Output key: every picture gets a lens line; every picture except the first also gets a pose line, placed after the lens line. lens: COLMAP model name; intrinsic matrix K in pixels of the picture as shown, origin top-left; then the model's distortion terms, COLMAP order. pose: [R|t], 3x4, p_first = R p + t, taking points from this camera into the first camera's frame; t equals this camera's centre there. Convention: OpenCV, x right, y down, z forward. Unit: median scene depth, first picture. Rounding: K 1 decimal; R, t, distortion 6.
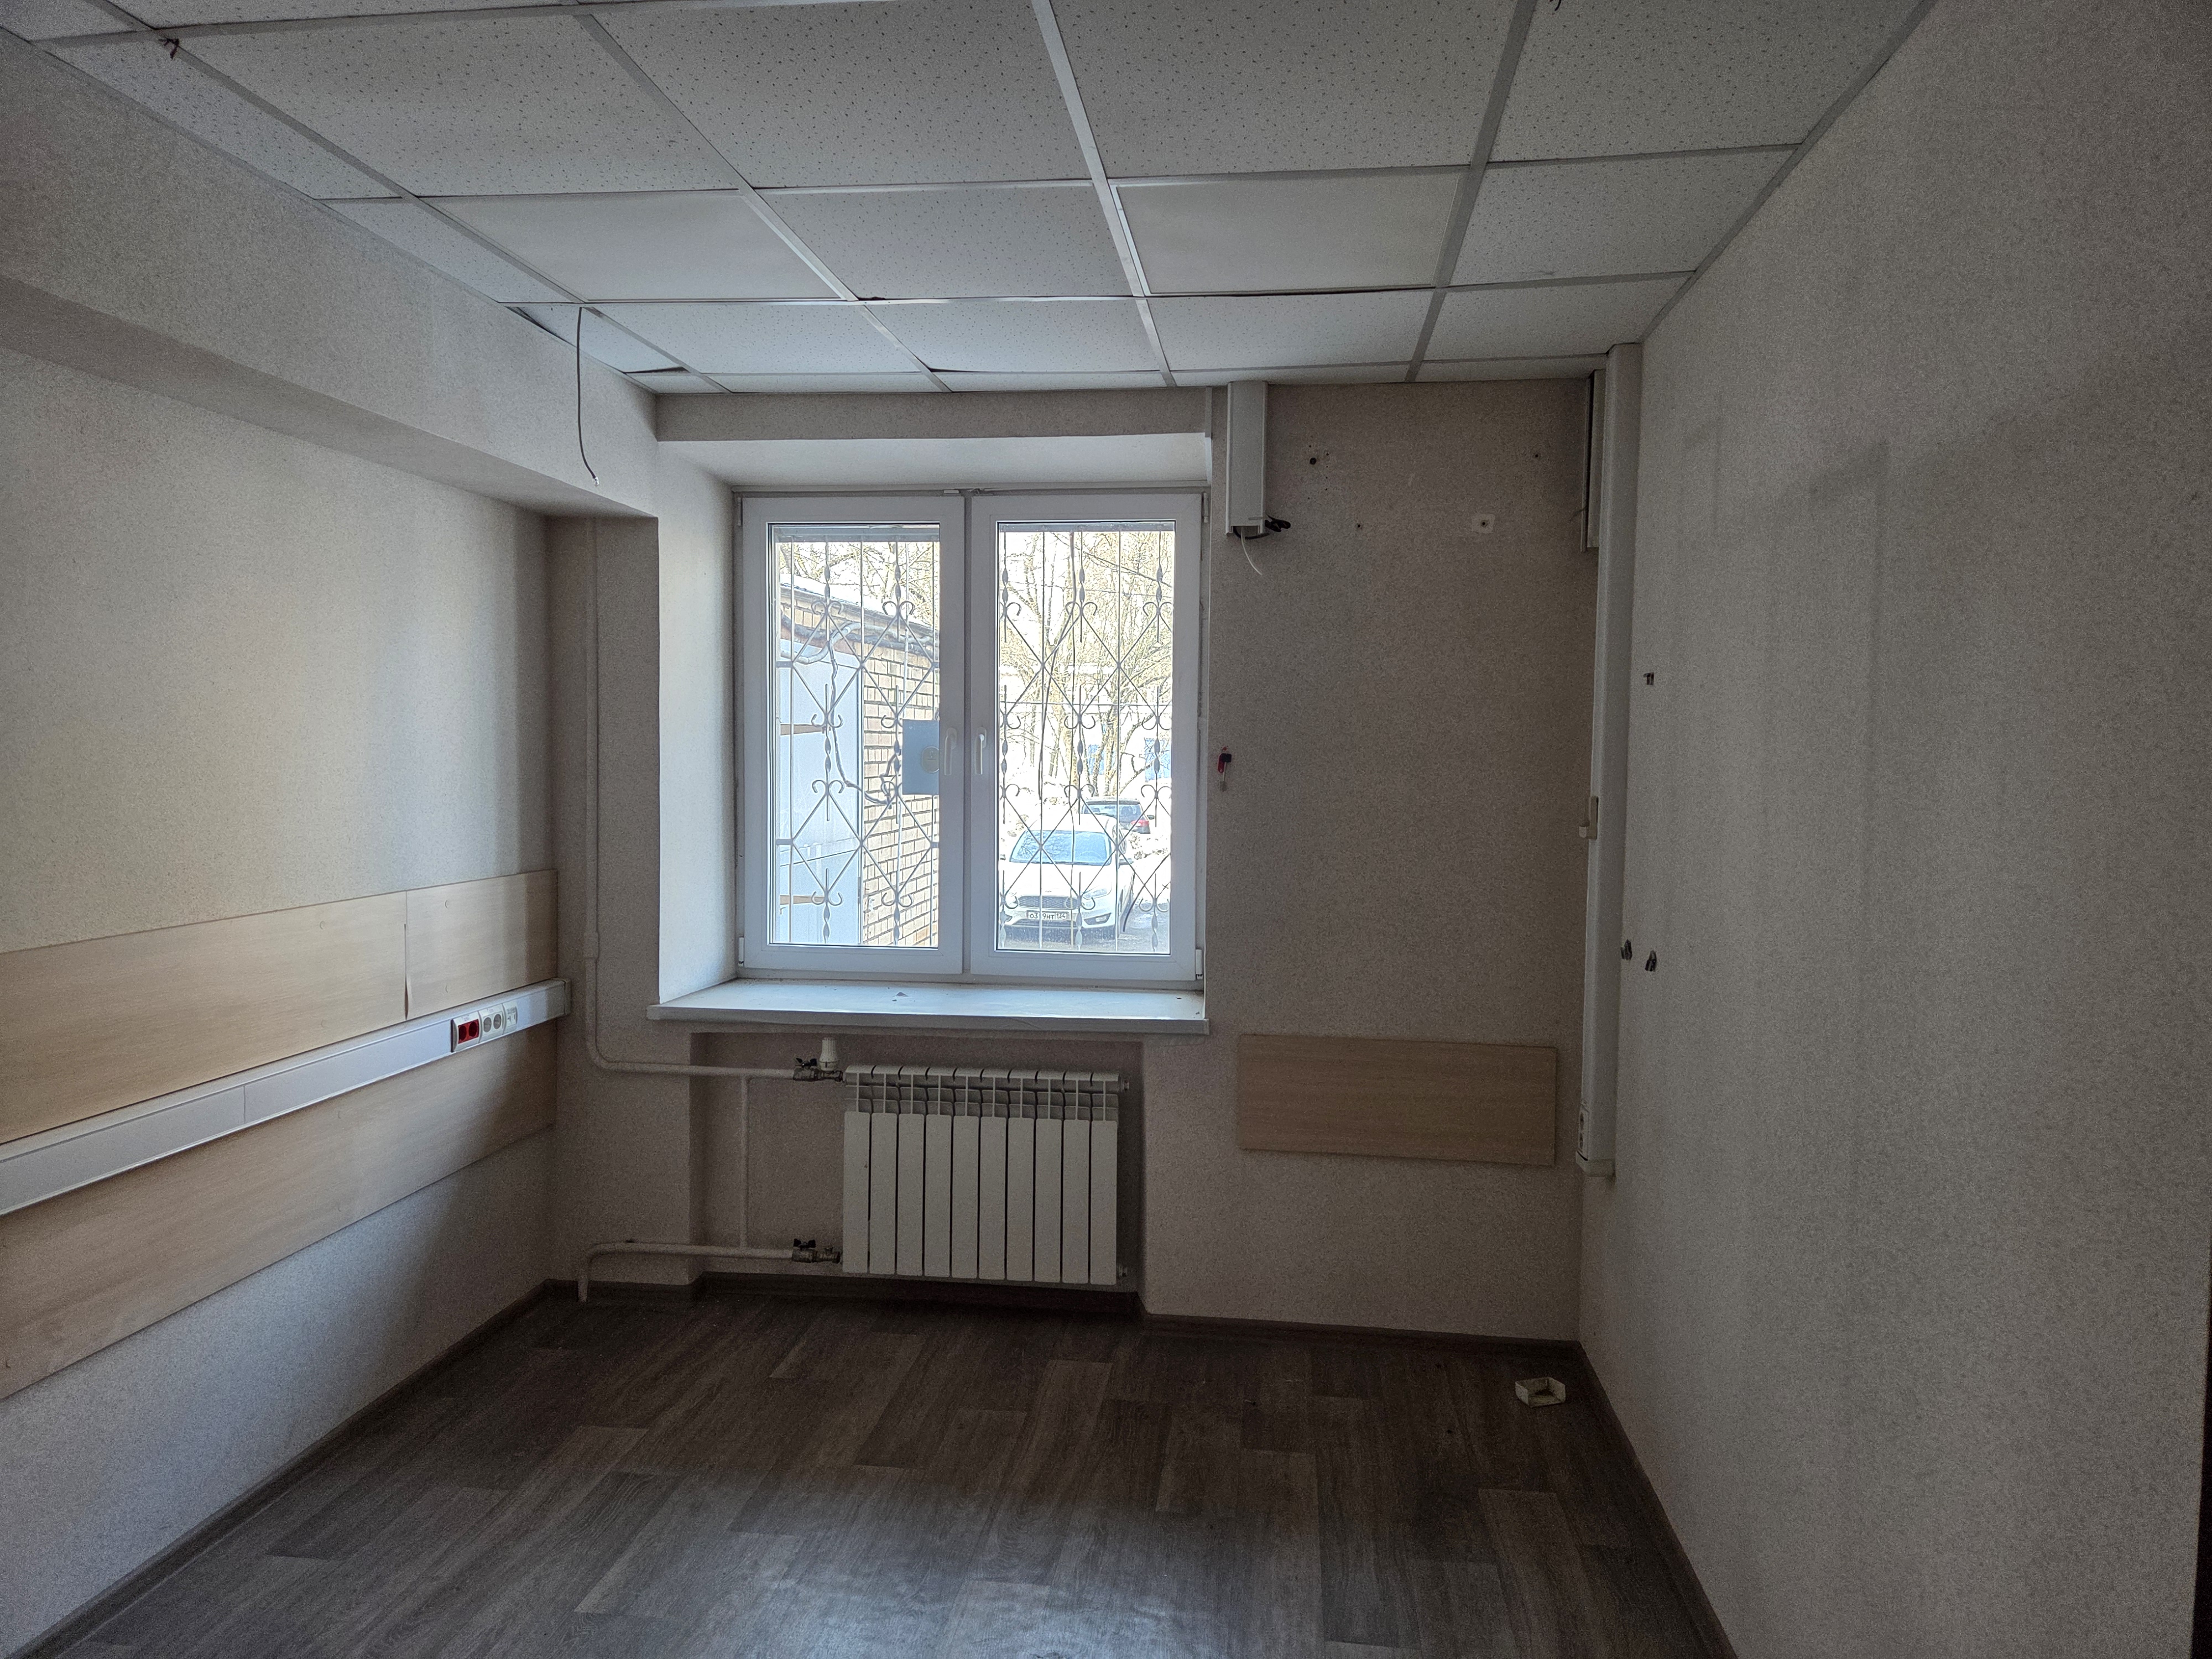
lens RADIAL K [[1571.2, 0, 1141.9], [0, 1571.2, 791.2], [0, 0, 1]] dist [0.154963, -0.006570]
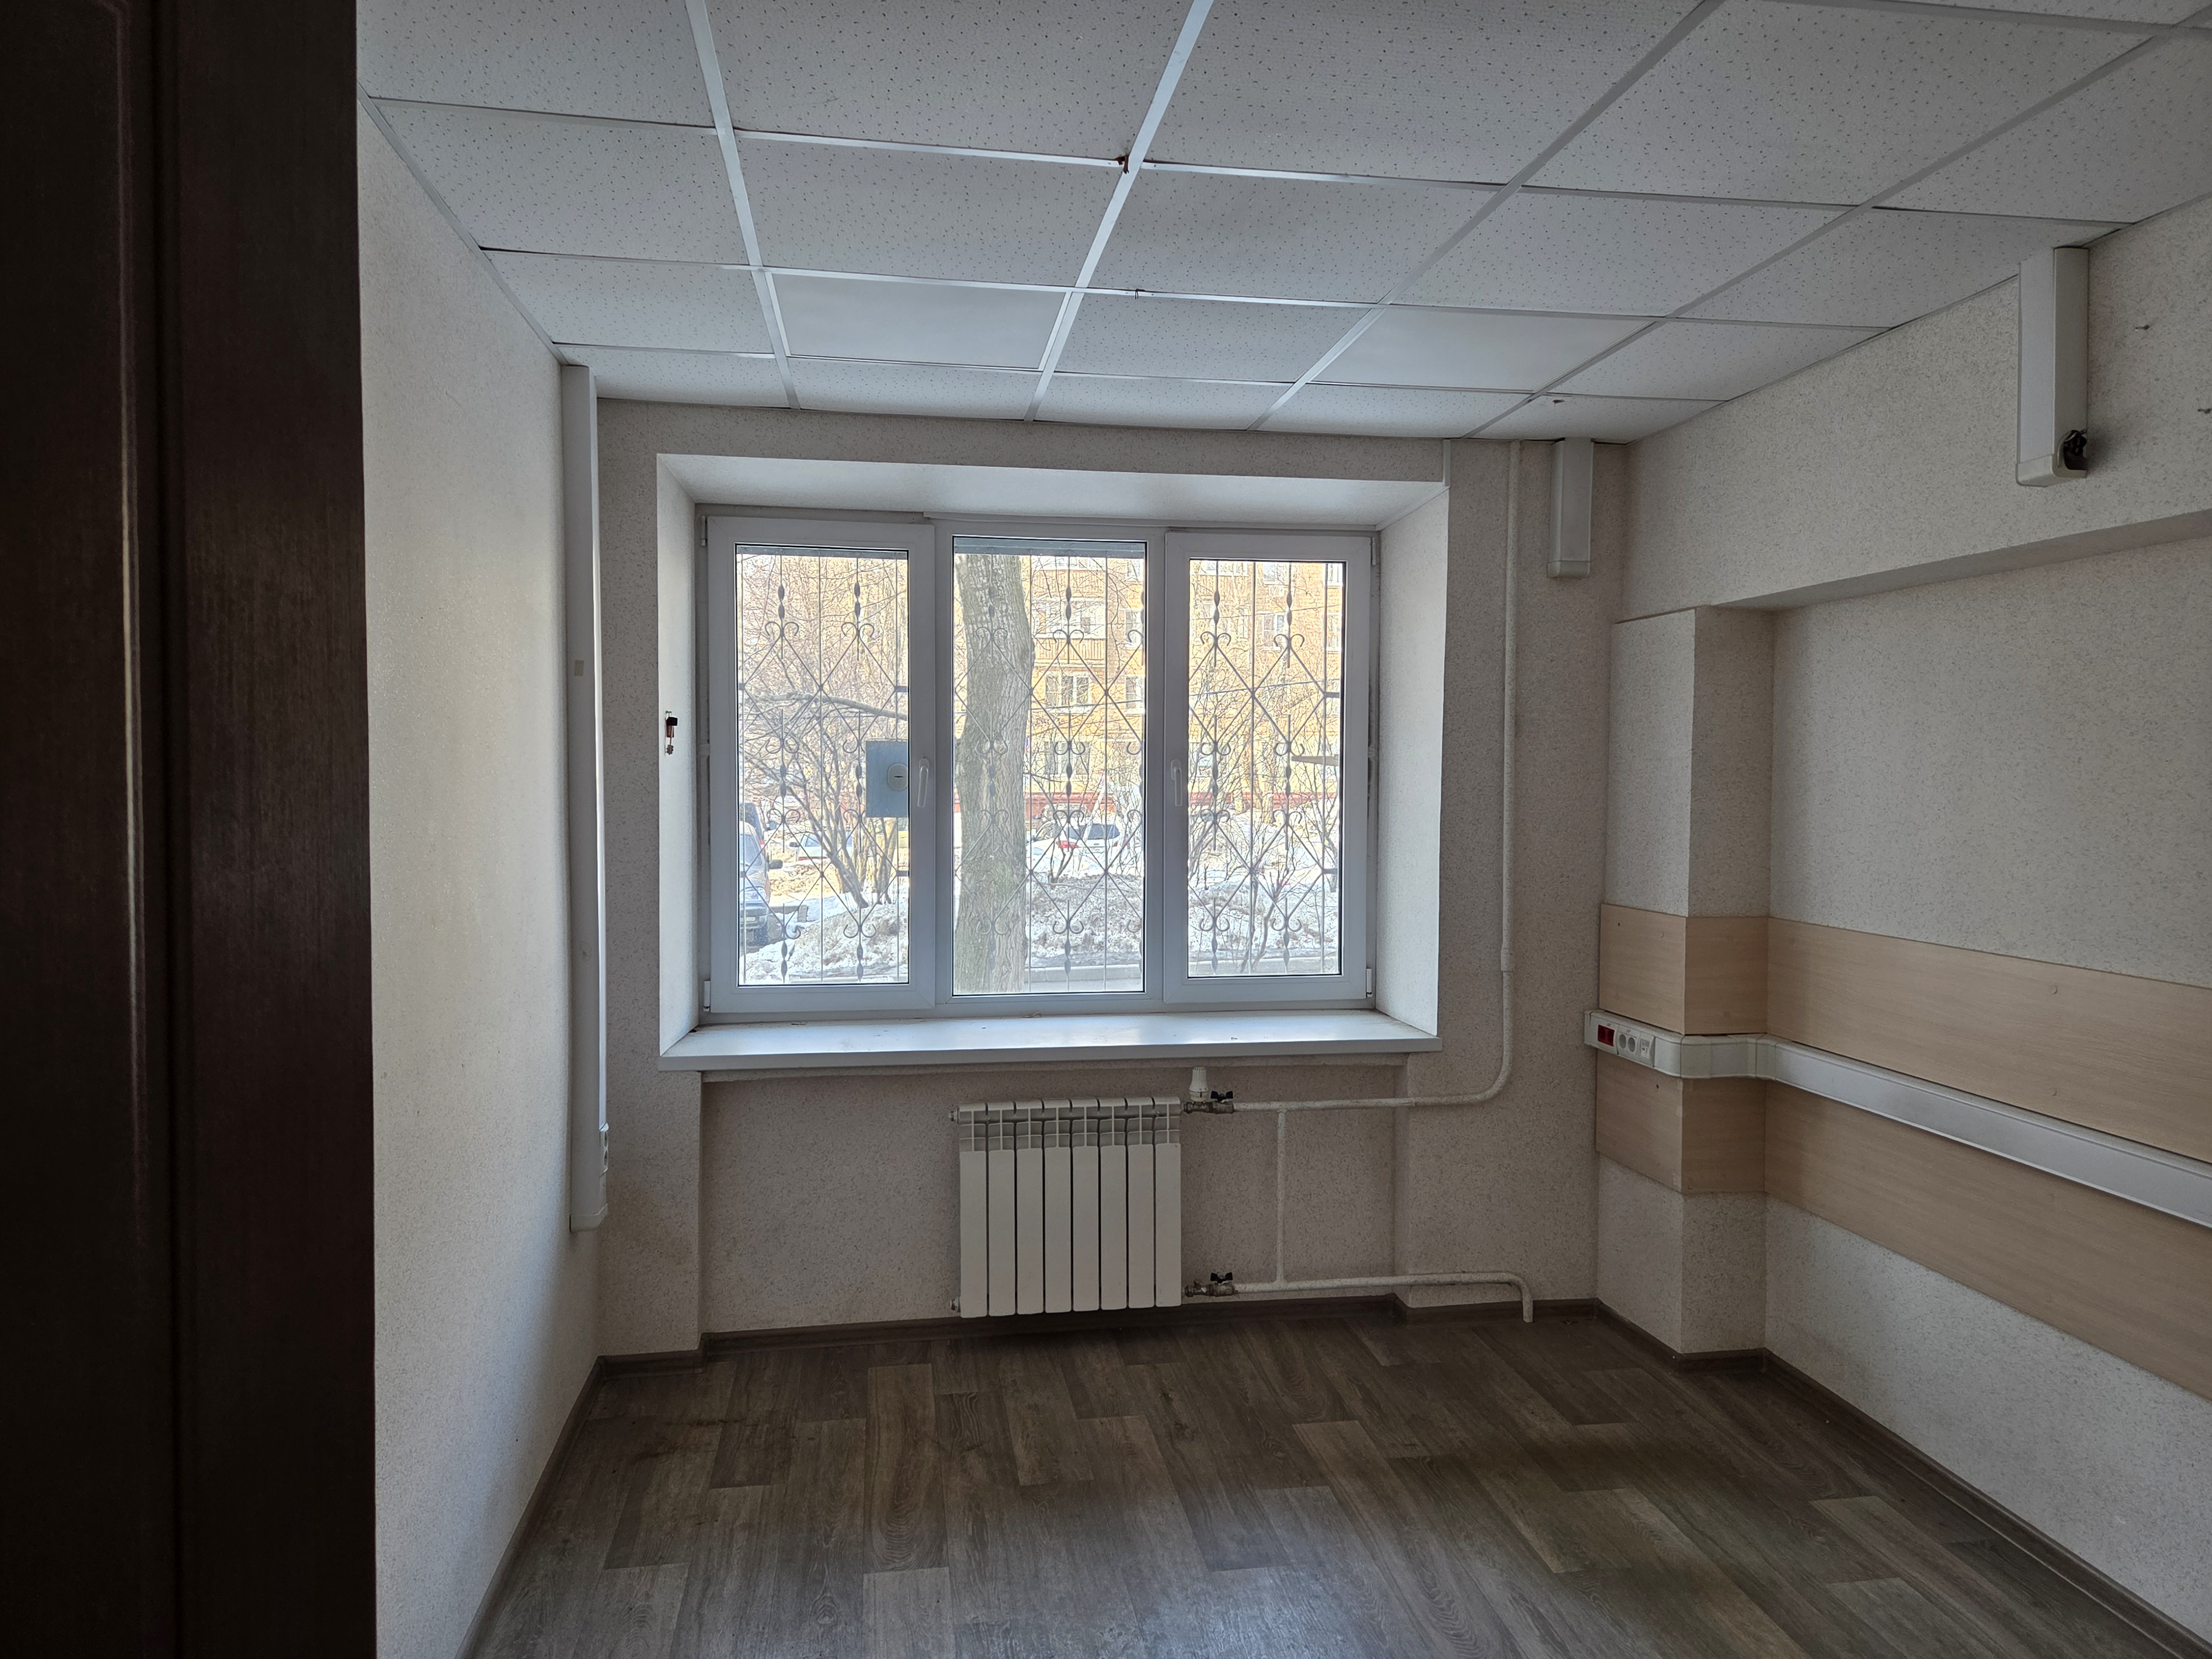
lens RADIAL K [[1571.2, 0, 1087.3], [0, 1571.2, 831.9], [0, 0, 1]] dist [0.154963, -0.006570]
pose [[0.958931, -0.009349, 0.283486, -0.375427], [0.008424, 0.999954, 0.004482, 0.003662], [-0.283515, -0.001910, 0.958966, 0.044969]]
